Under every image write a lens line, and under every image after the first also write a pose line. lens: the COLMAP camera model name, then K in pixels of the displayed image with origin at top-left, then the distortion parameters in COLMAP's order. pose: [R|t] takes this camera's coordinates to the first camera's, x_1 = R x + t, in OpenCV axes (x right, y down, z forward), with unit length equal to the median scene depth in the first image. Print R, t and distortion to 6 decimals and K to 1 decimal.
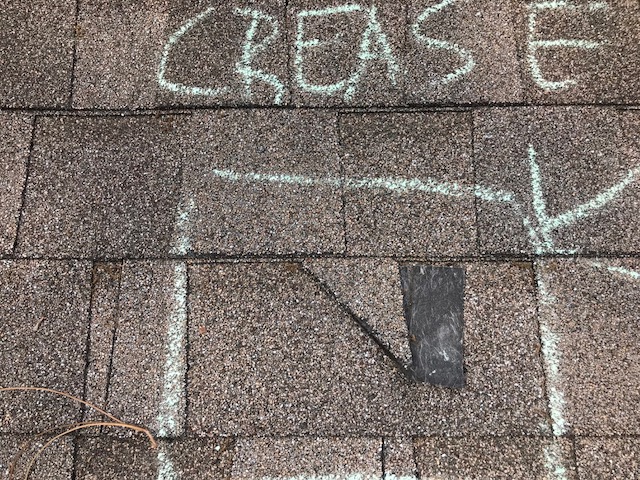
lens RADIAL K [[522.1, 0, 320.7], [0, 522.1, 239.0], [0, 0, 1]] dist [0.030247, -0.067019]
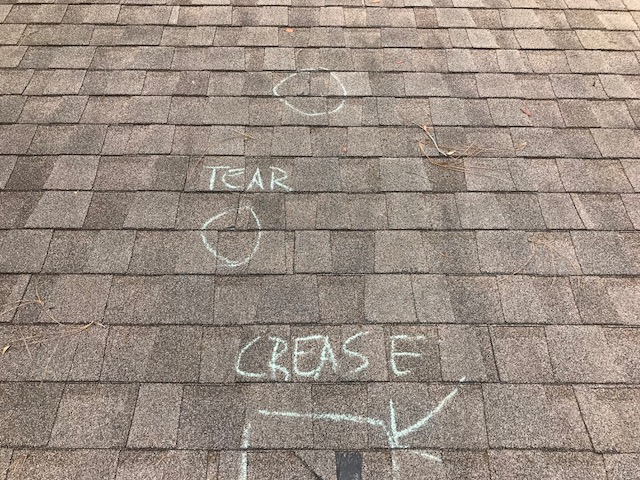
lens RADIAL K [[522.1, 0, 320.9], [0, 522.1, 233.3], [0, 0, 1]] dist [0.030247, -0.067019]
pose [[0.999914, 0.006082, 0.011640, 0.044579], [-0.001101, 0.921996, -0.387197, 0.047312], [-0.013087, 0.387151, 0.921924, -1.484116]]
